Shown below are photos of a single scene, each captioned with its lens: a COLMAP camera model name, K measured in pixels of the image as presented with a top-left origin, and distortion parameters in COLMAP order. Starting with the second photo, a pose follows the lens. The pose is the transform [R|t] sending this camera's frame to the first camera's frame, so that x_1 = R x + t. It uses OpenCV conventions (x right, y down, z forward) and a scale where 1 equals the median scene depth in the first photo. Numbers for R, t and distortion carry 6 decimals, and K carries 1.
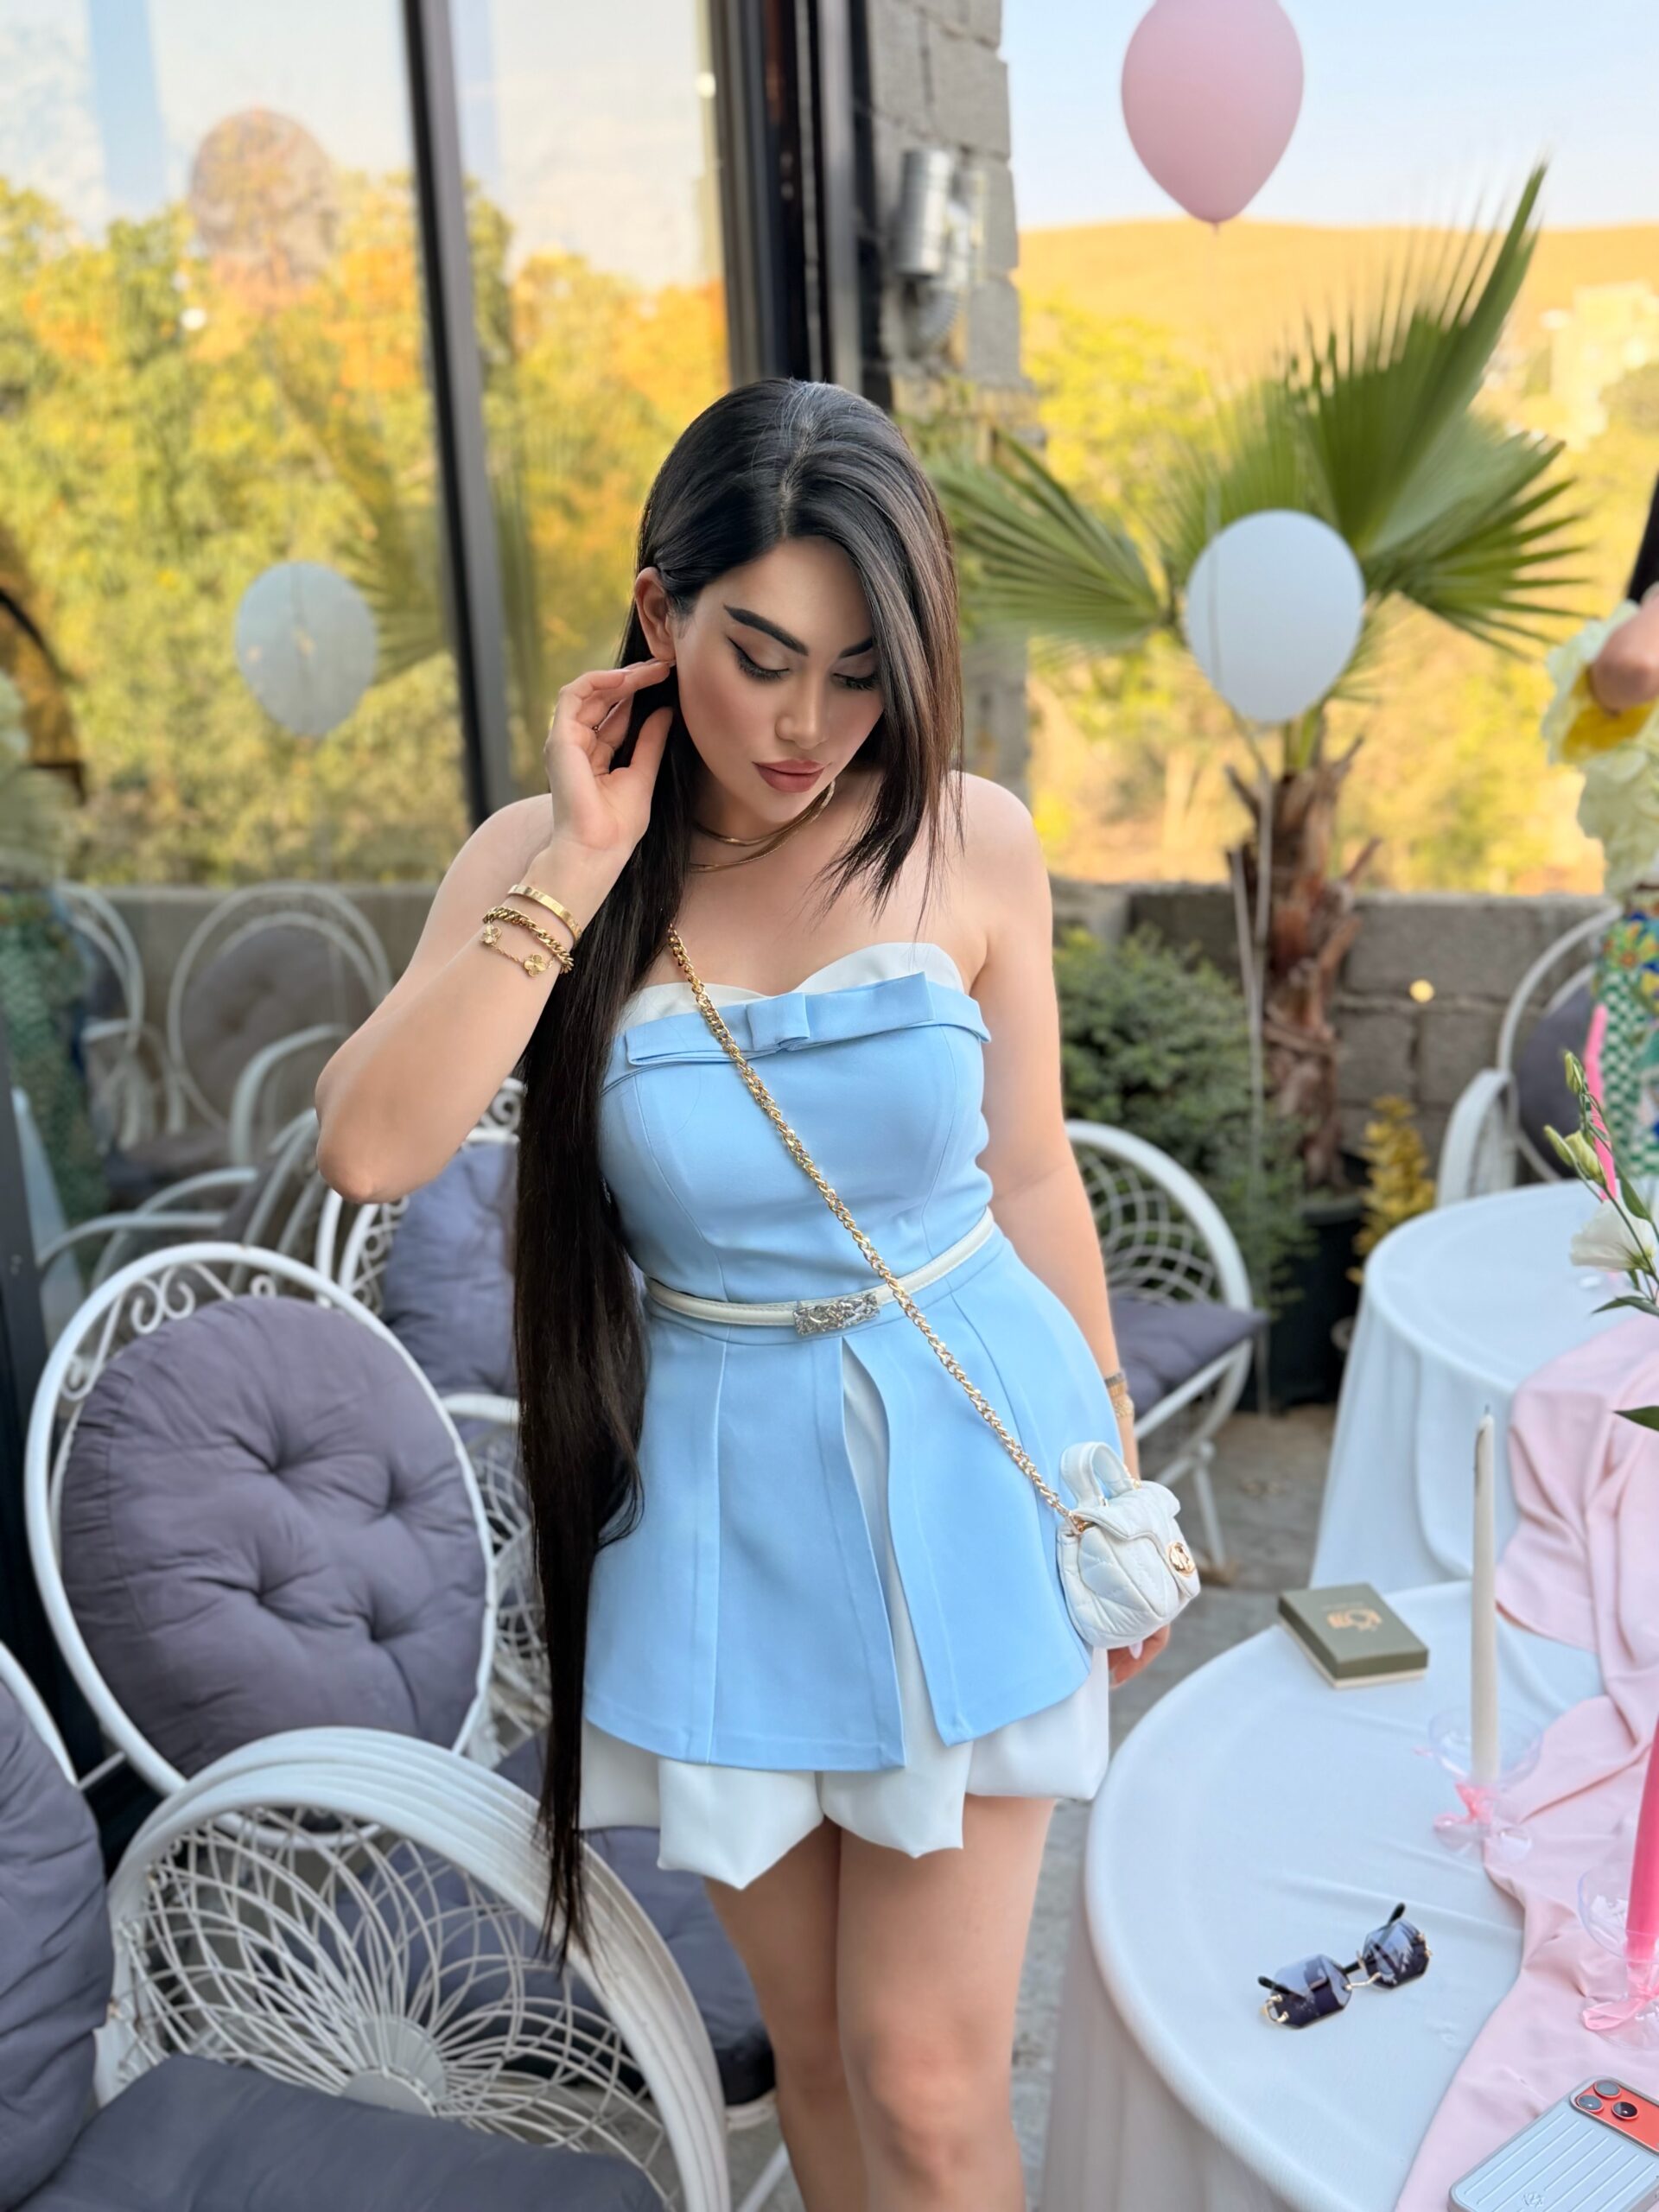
lens RADIAL K [[2213.4, 0, 829.5], [0, 2213.4, 1106.0], [0, 0, 1]] dist [0.178115, -0.413971]
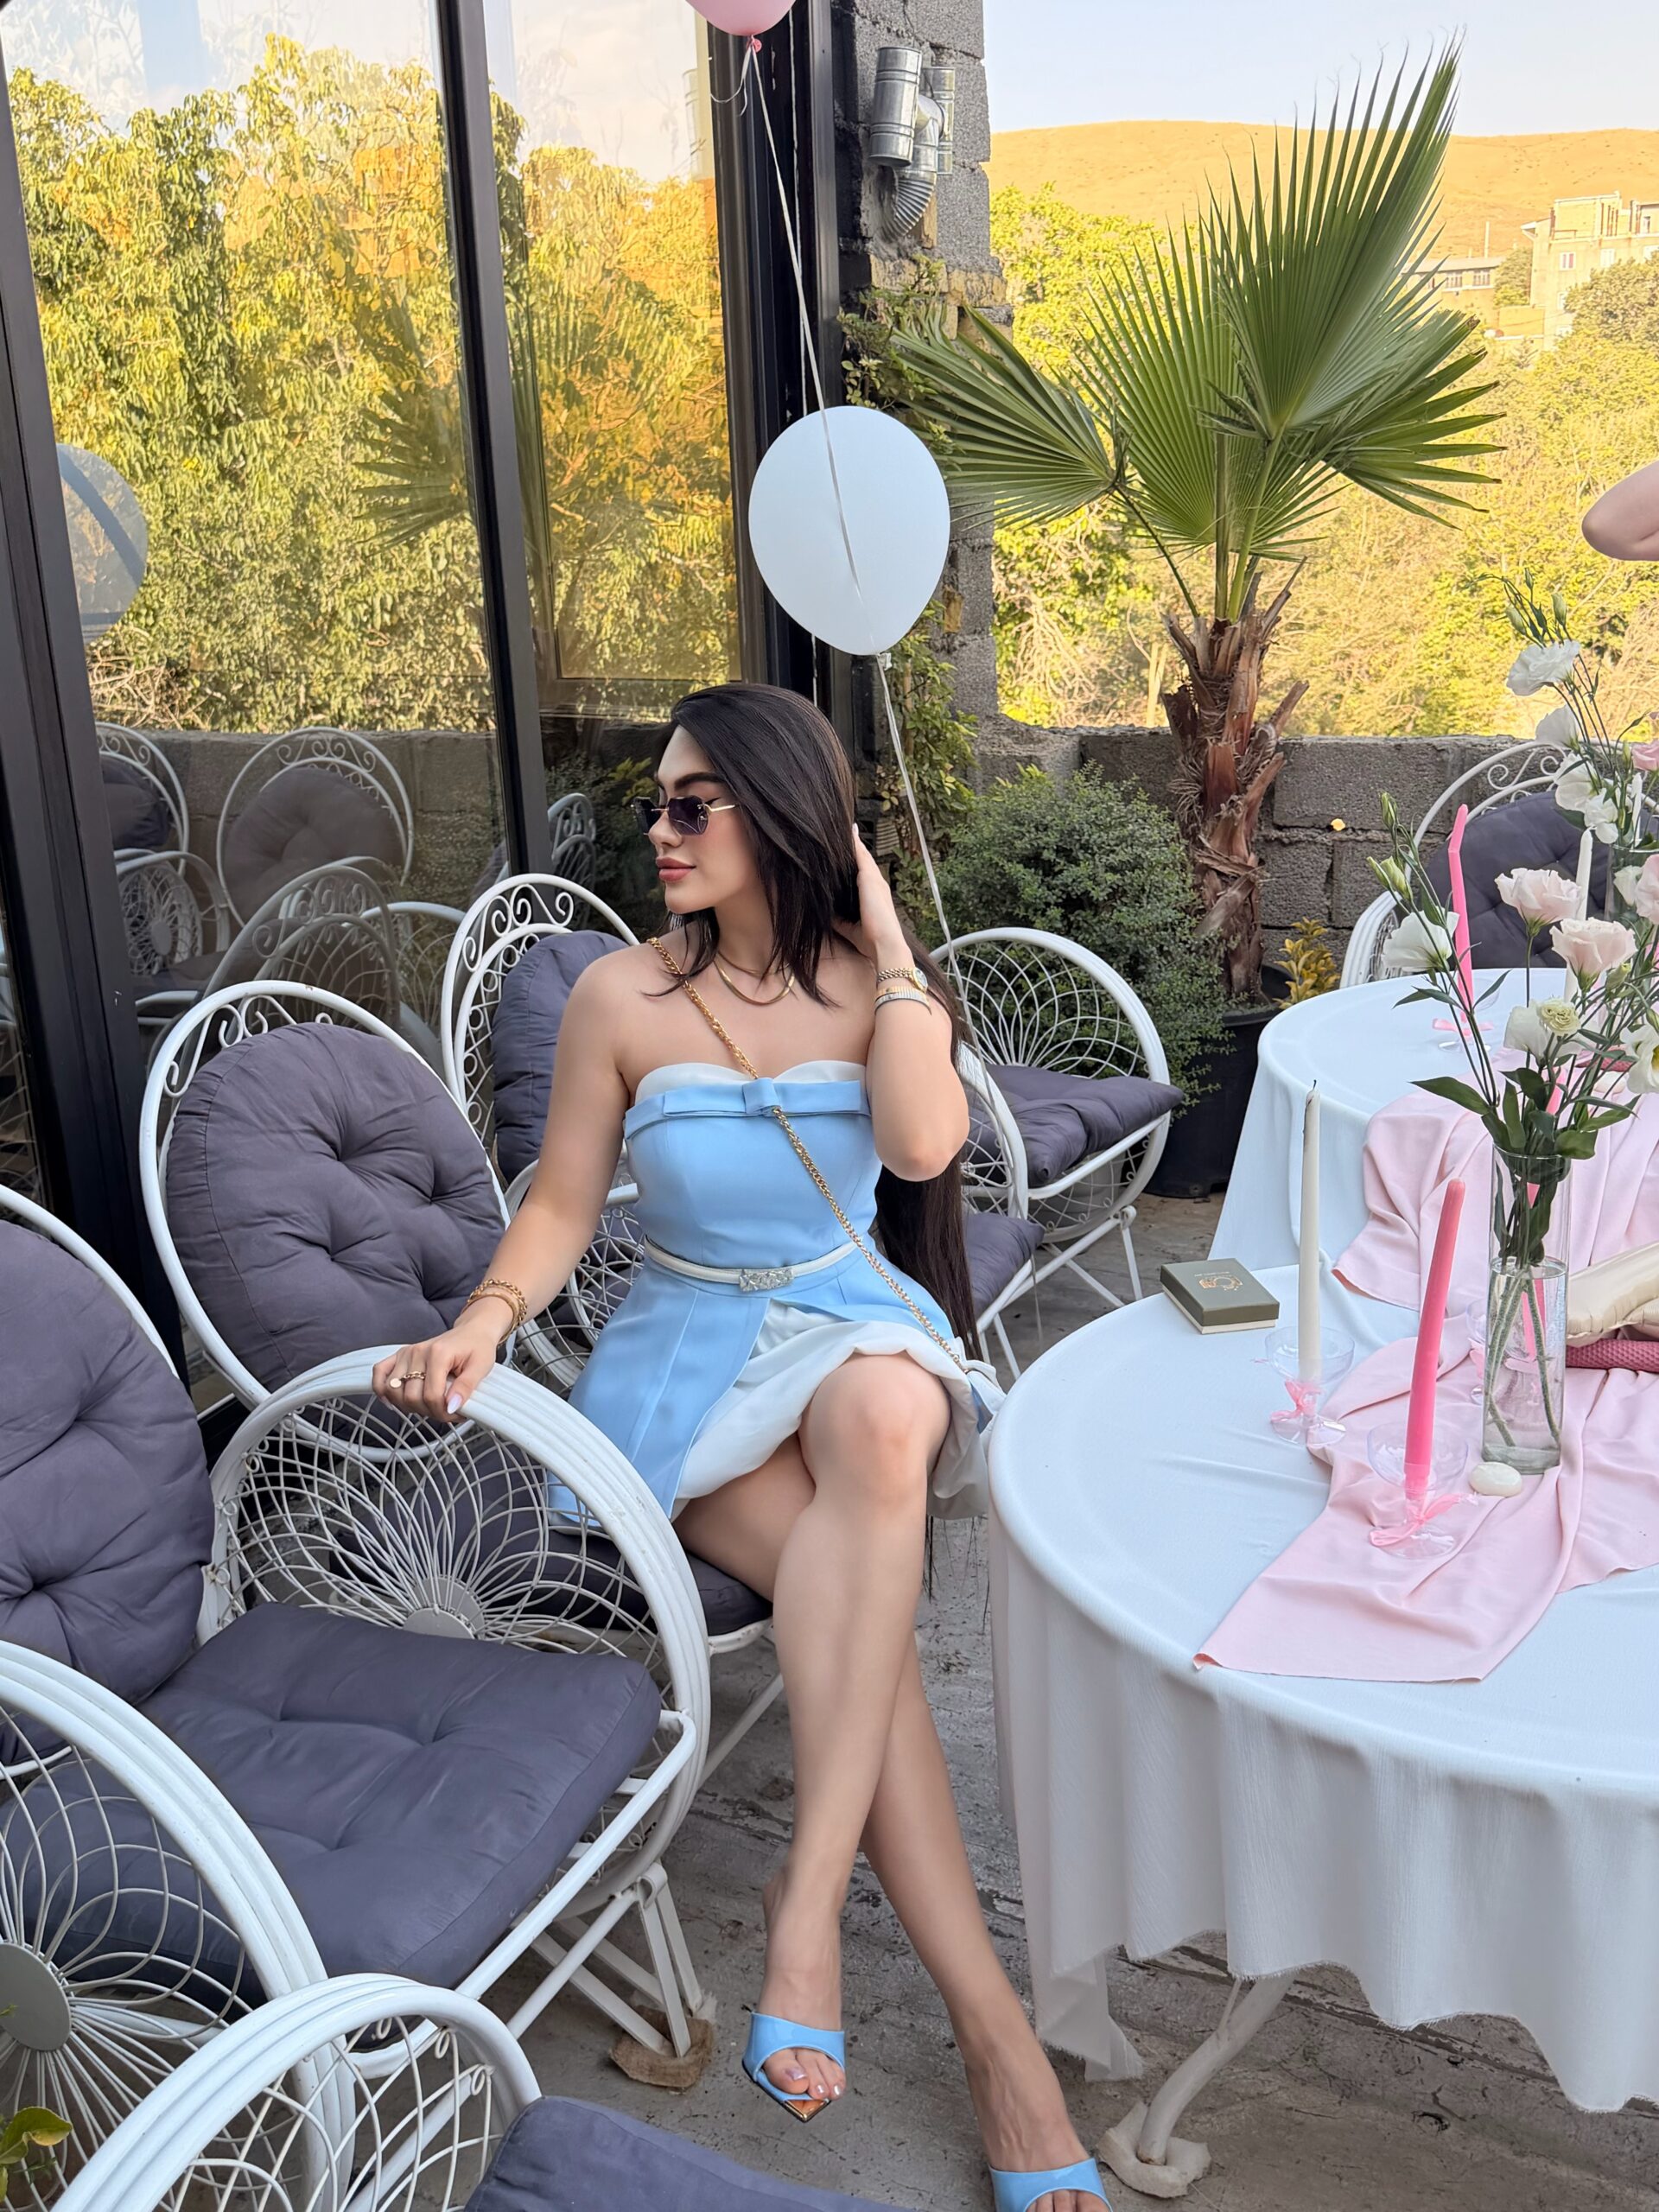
lens RADIAL K [[2130.0, 0, 829.5], [0, 2130.0, 1106.0], [0, 0, 1]] dist [0.169715, -0.318706]
pose [[0.999967, 0.007351, 0.003392, 0.013093], [-0.007510, 0.998738, 0.049653, 0.067737], [-0.003023, -0.049677, 0.998761, -0.150018]]
